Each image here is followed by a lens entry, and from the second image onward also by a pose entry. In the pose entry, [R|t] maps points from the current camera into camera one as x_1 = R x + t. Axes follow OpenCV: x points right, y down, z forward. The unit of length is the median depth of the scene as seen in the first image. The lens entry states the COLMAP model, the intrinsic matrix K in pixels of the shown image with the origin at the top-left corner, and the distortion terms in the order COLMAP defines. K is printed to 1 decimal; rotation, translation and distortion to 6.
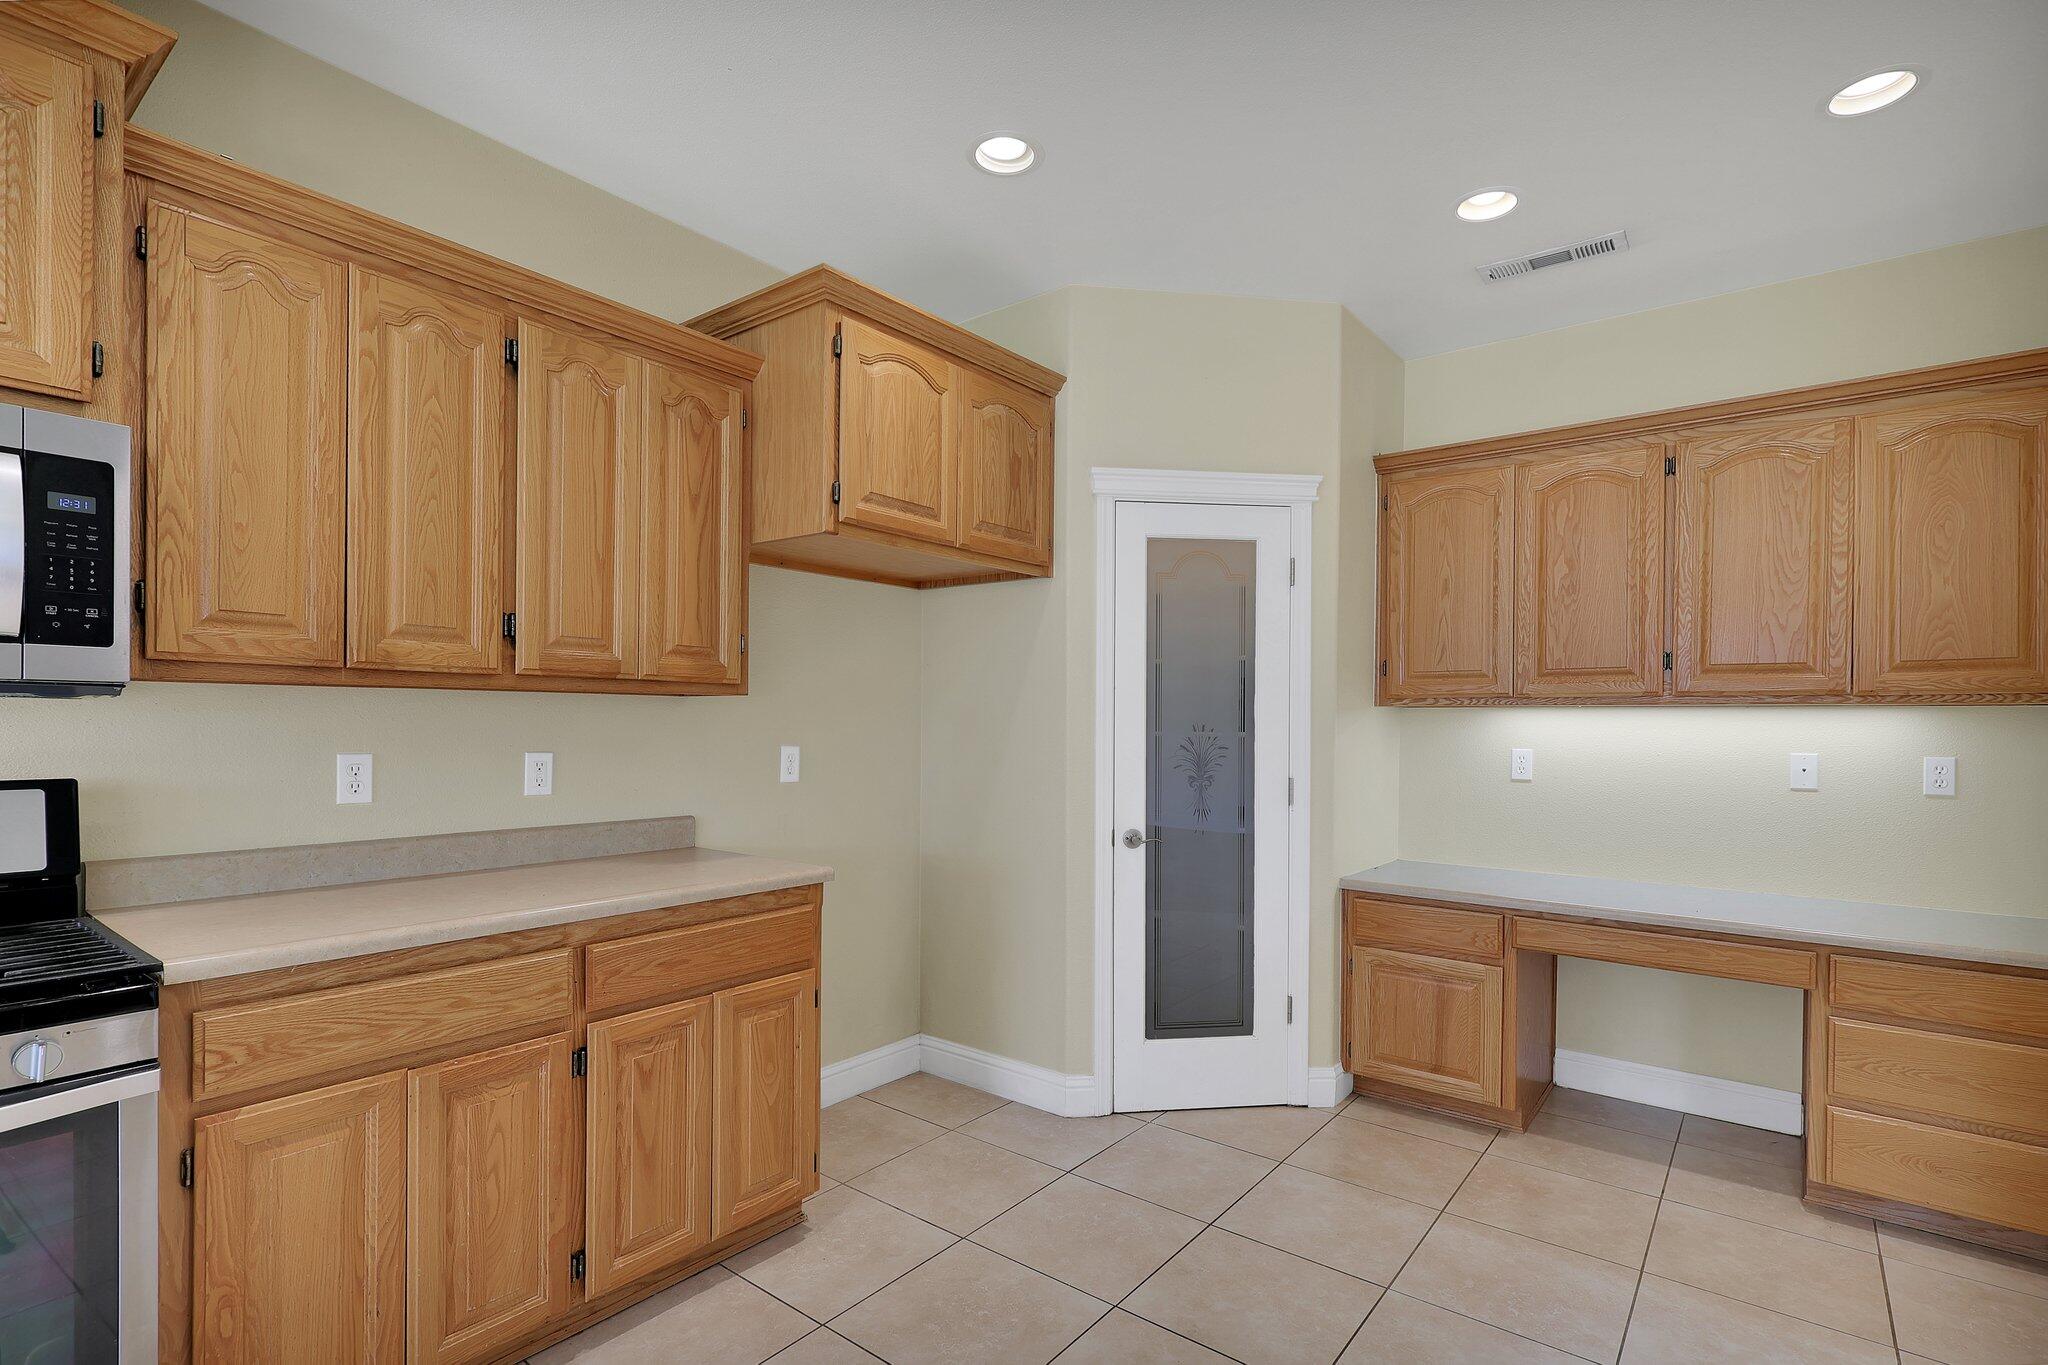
lens RADIAL K [[965.7, 0, 1018.0], [0, 965.7, 721.2], [0, 0, 1]] dist [-0.001334, 0.000732]
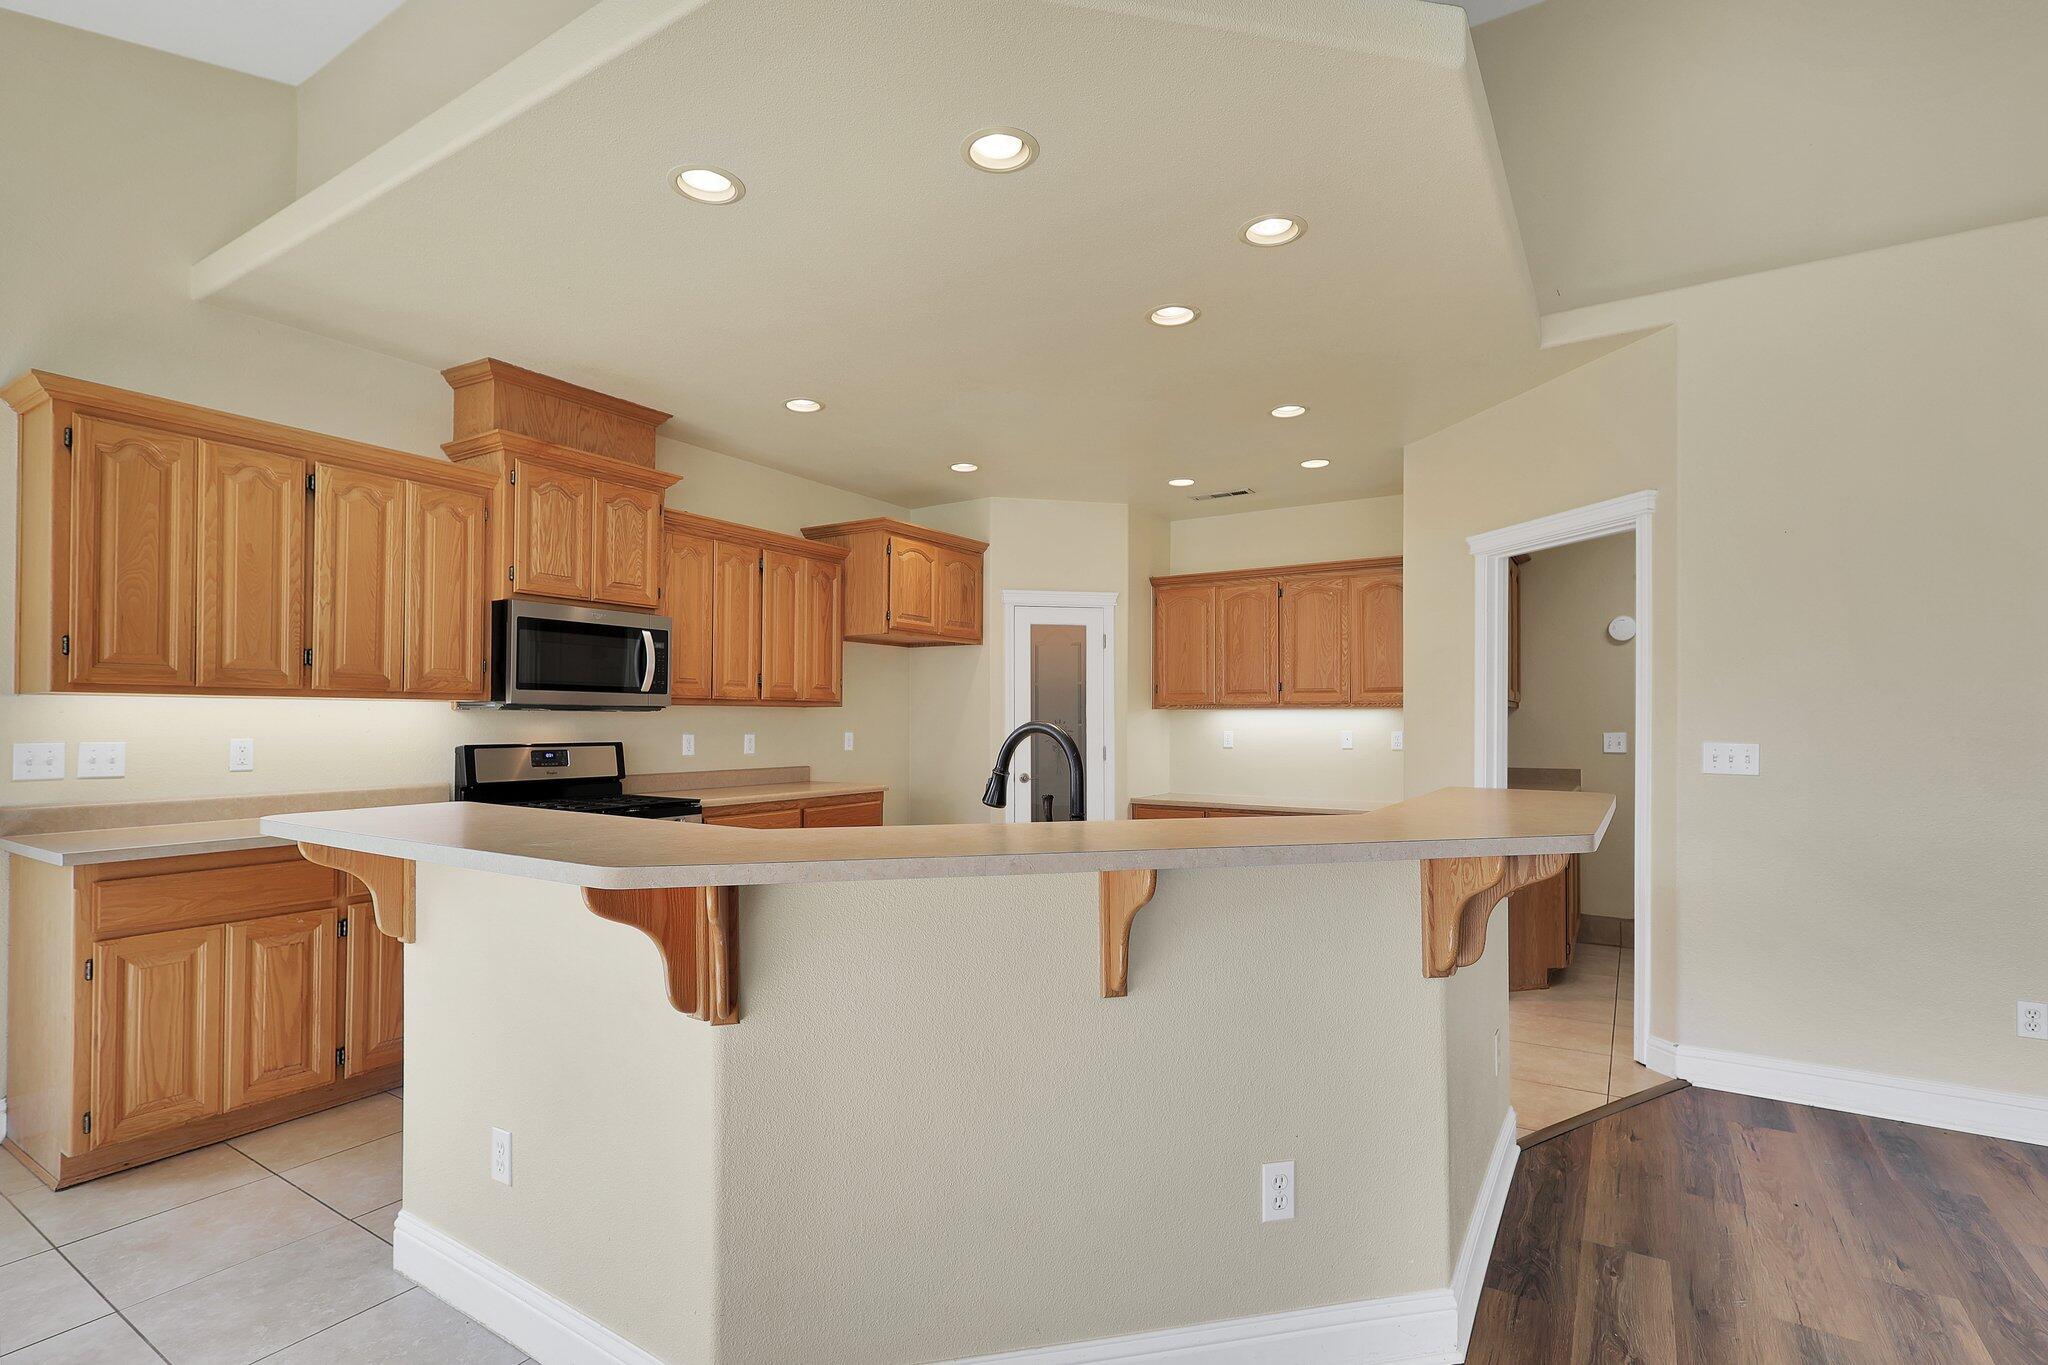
lens RADIAL K [[965.7, 0, 1018.0], [0, 965.7, 721.2], [0, 0, 1]] dist [-0.001334, 0.000732]
pose [[0.995086, -0.007285, 0.098749, -0.094835], [0.007199, 0.999973, 0.001223, 0.004573], [-0.098755, -0.000506, 0.995112, -1.034705]]
